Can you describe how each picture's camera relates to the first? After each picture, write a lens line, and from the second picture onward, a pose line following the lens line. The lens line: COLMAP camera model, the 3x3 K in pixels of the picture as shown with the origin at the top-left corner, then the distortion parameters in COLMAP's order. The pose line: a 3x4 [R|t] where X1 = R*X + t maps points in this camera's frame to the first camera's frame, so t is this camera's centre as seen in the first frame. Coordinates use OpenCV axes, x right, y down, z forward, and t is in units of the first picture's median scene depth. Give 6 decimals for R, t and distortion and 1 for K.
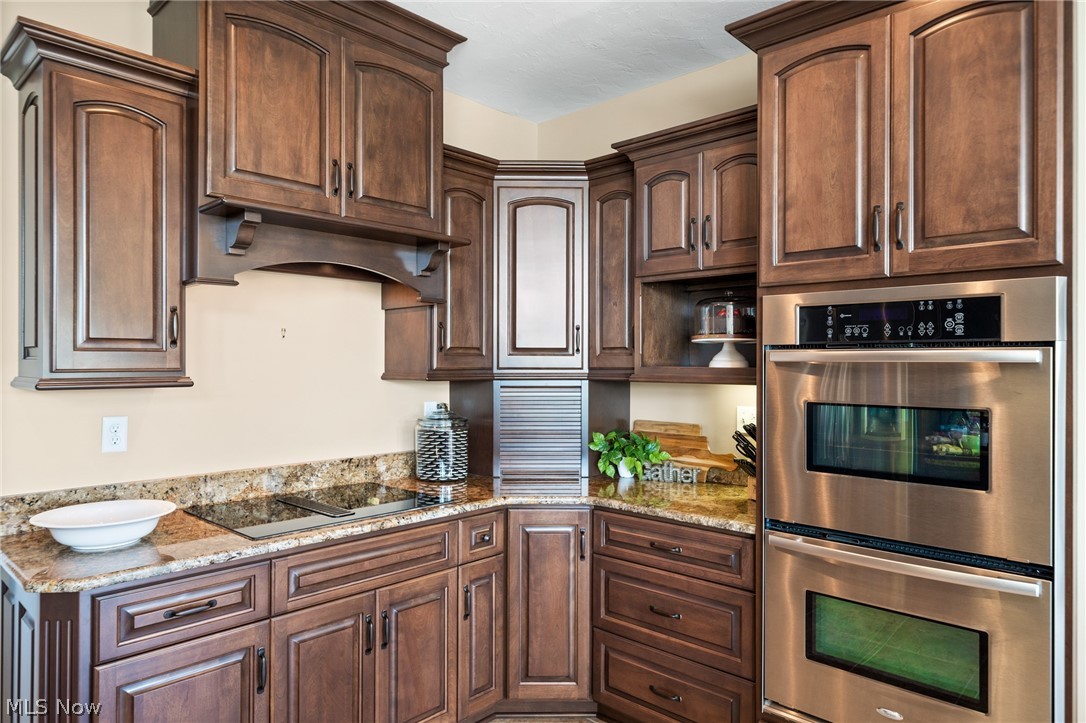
lens RADIAL K [[680.7, 0, 541.8], [0, 680.7, 359.1], [0, 0, 1]] dist [0.009984, 0.002217]
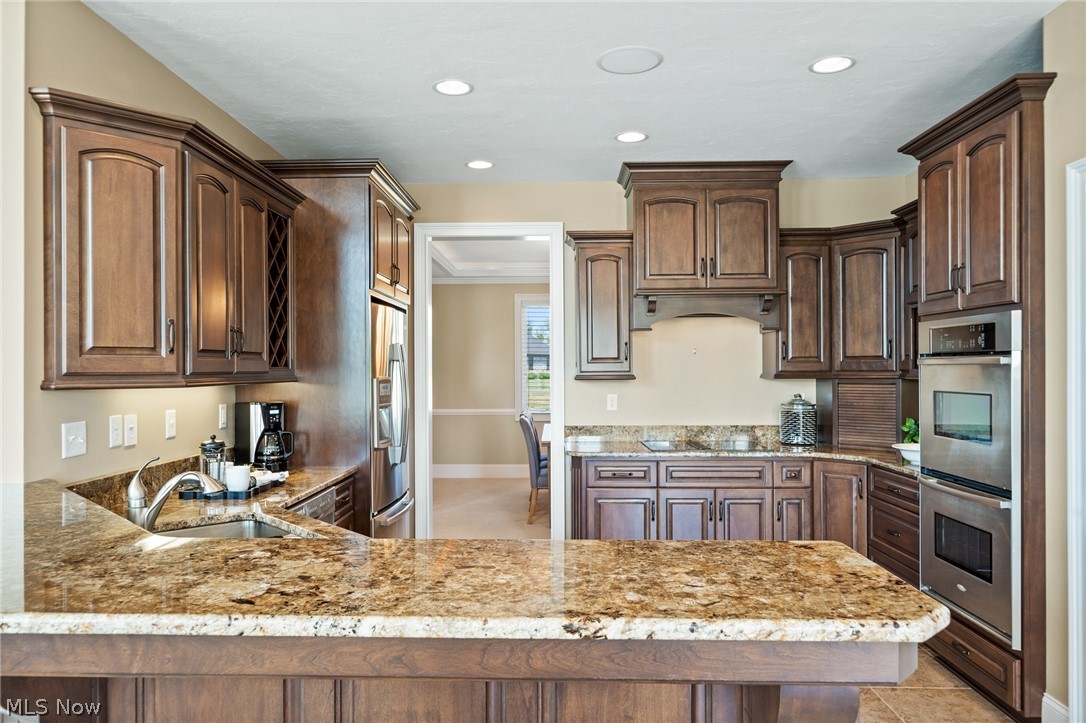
lens RADIAL K [[754.0, 0, 542.2], [0, 754.0, 364.3], [0, 0, 1]] dist [-0.002304, -0.000413]
pose [[0.673532, -0.011136, -0.739074, 0.825961], [0.010939, 0.999927, -0.005097, 0.001770], [0.739077, -0.004652, 0.673605, -0.634245]]
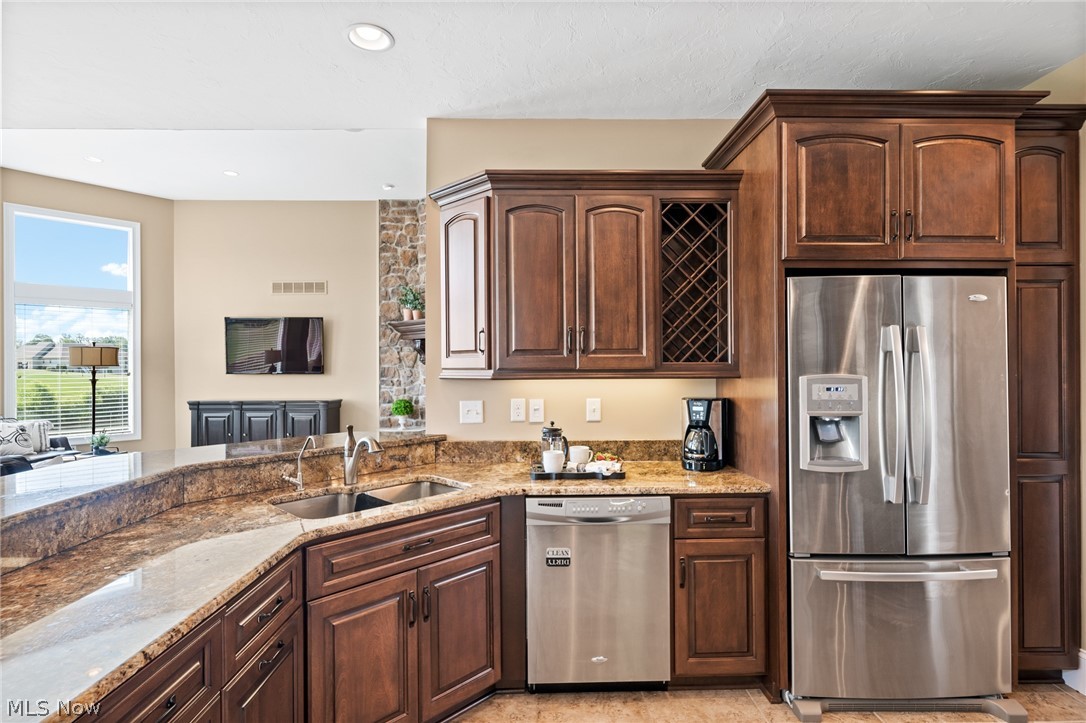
lens RADIAL K [[535.0, 0, 542.8], [0, 535.0, 366.8], [0, 0, 1]] dist [0.002080, 0.000197]
pose [[-0.700658, -0.002793, -0.713492, 0.332480], [0.005138, 0.999947, -0.008960, 0.008991], [0.713479, -0.009944, -0.700606, 0.449521]]
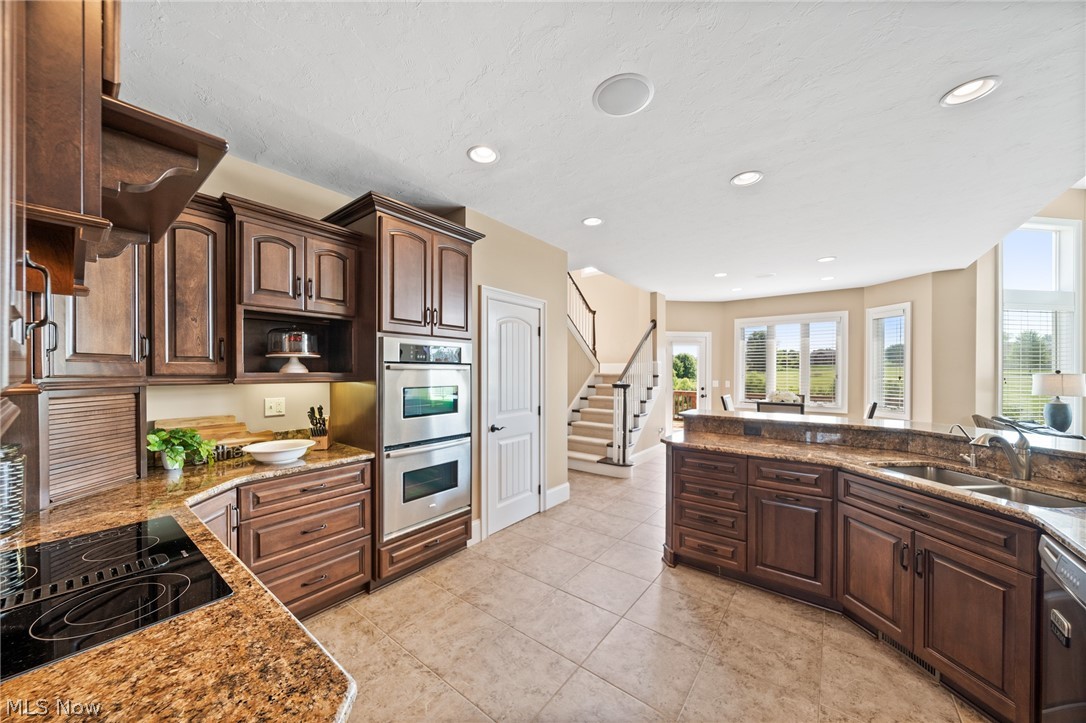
lens RADIAL K [[375.4, 0, 547.4], [0, 375.4, 373.1], [0, 0, 1]] dist [0.000593, -0.000003]
pose [[-0.100093, -0.009217, 0.994935, -0.682978], [-0.007244, 0.999937, 0.008535, 0.001509], [-0.994952, -0.006353, -0.100153, 0.518358]]
